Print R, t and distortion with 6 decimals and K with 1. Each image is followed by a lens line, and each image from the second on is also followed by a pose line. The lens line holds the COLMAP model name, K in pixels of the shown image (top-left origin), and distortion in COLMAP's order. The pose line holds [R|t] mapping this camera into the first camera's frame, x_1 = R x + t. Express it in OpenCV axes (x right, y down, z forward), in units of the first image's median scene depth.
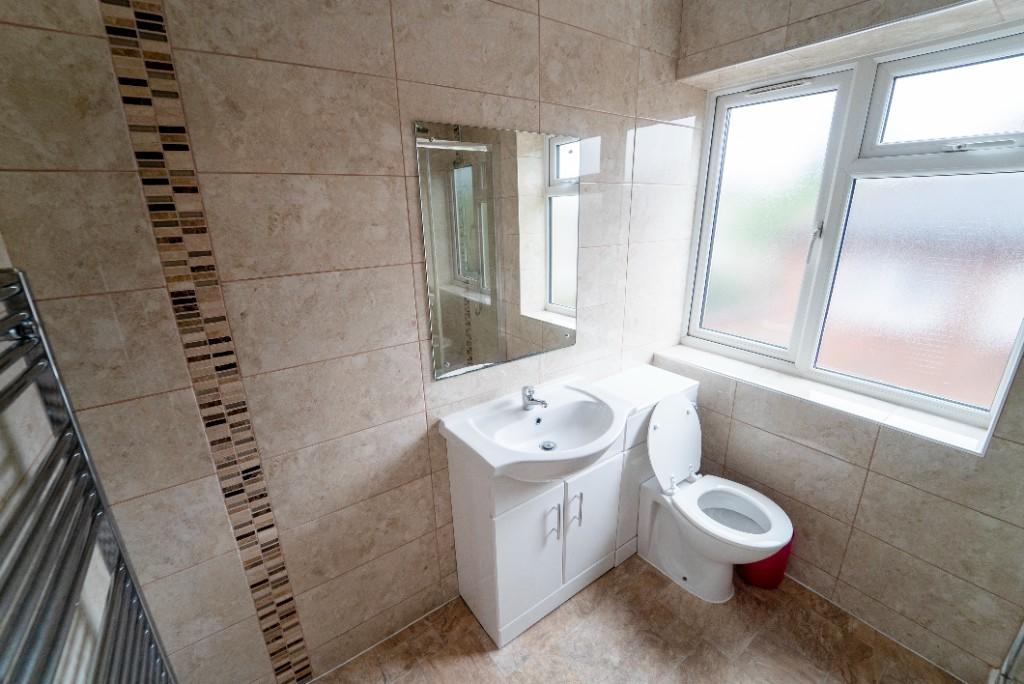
lens RADIAL K [[424.0, 0, 512.0], [0, 424.0, 342.0], [0, 0, 1]] dist [0.000042, -0.000199]
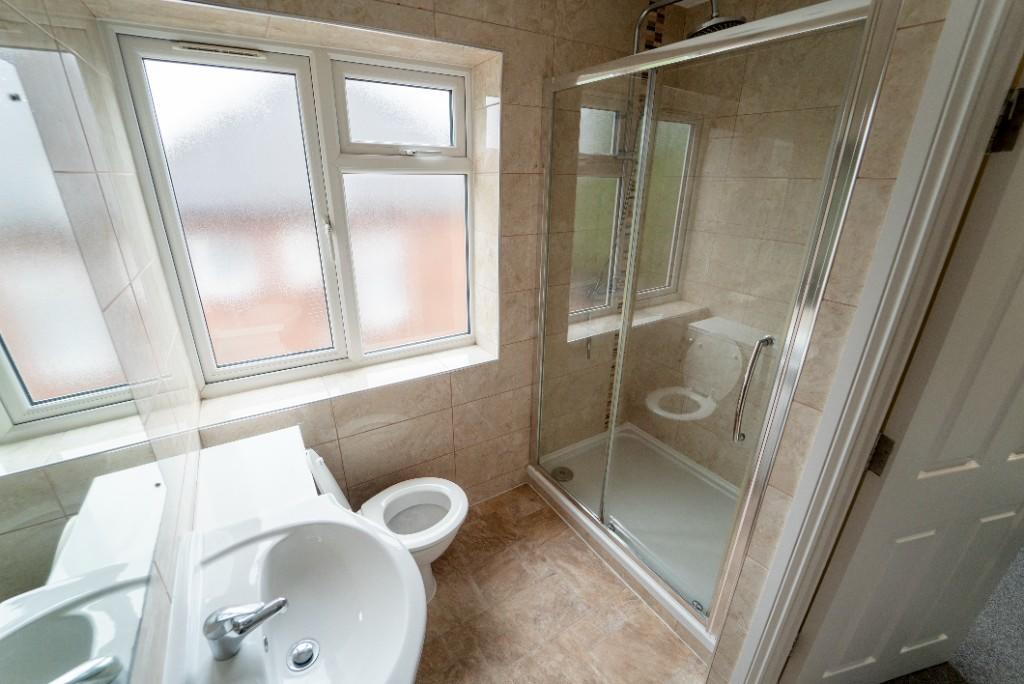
lens RADIAL K [[411.4, 0, 507.2], [0, 411.4, 347.4], [0, 0, 1]] dist [-0.041175, 0.000127]
pose [[0.064492, -0.349673, 0.934649, -0.217579], [0.299890, 0.900098, 0.316053, -0.180516], [-0.951791, 0.259909, 0.162913, 0.534279]]
